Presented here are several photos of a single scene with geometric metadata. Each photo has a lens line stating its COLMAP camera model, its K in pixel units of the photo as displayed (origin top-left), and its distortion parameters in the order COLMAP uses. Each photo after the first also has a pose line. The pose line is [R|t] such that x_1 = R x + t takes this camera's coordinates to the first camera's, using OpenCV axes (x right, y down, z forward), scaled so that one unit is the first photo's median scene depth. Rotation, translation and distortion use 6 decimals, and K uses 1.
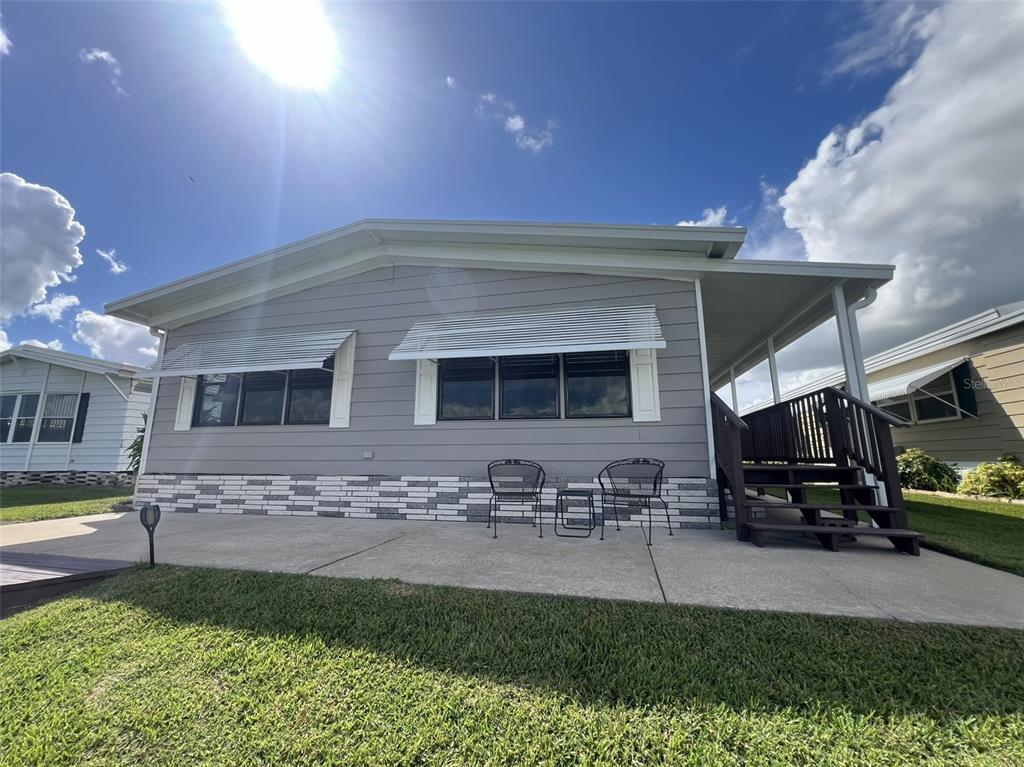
lens RADIAL K [[409.6, 0, 516.3], [0, 409.6, 379.6], [0, 0, 1]] dist [-0.005487, 0.000628]
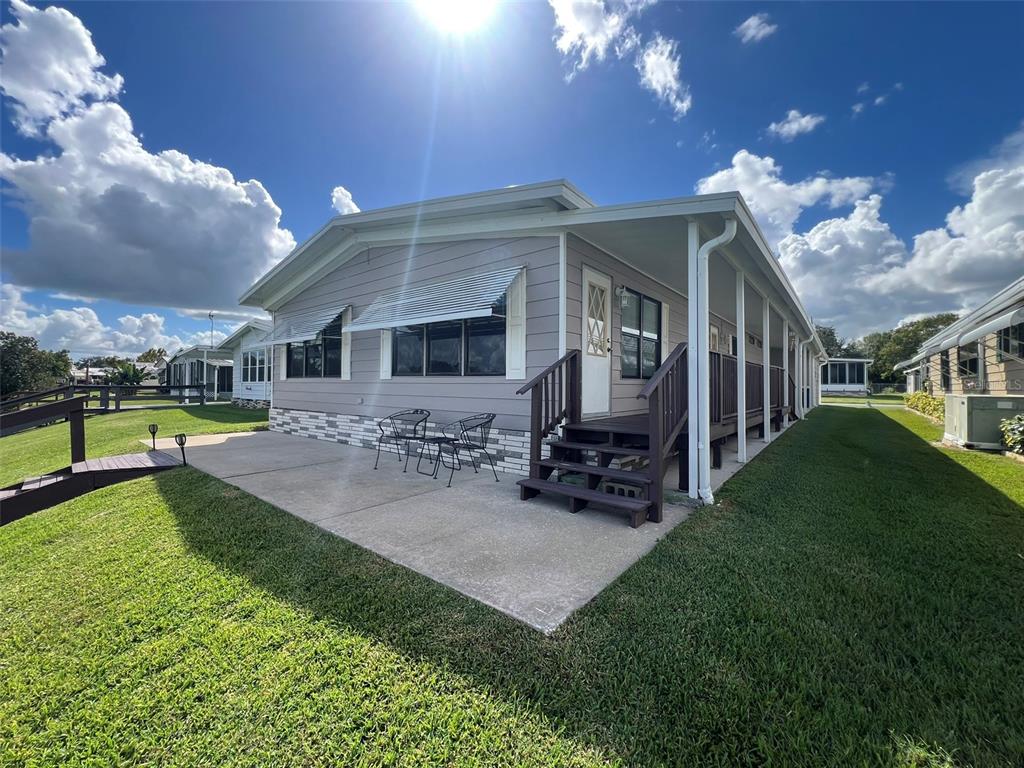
lens RADIAL K [[410.1, 0, 509.9], [0, 410.1, 381.3], [0, 0, 1]] dist [0.000116, 0.000537]
pose [[0.897741, 0.009263, -0.440426, 0.668826], [0.058135, 0.988544, 0.139291, -0.037535], [0.436670, -0.150651, 0.886918, 0.033687]]
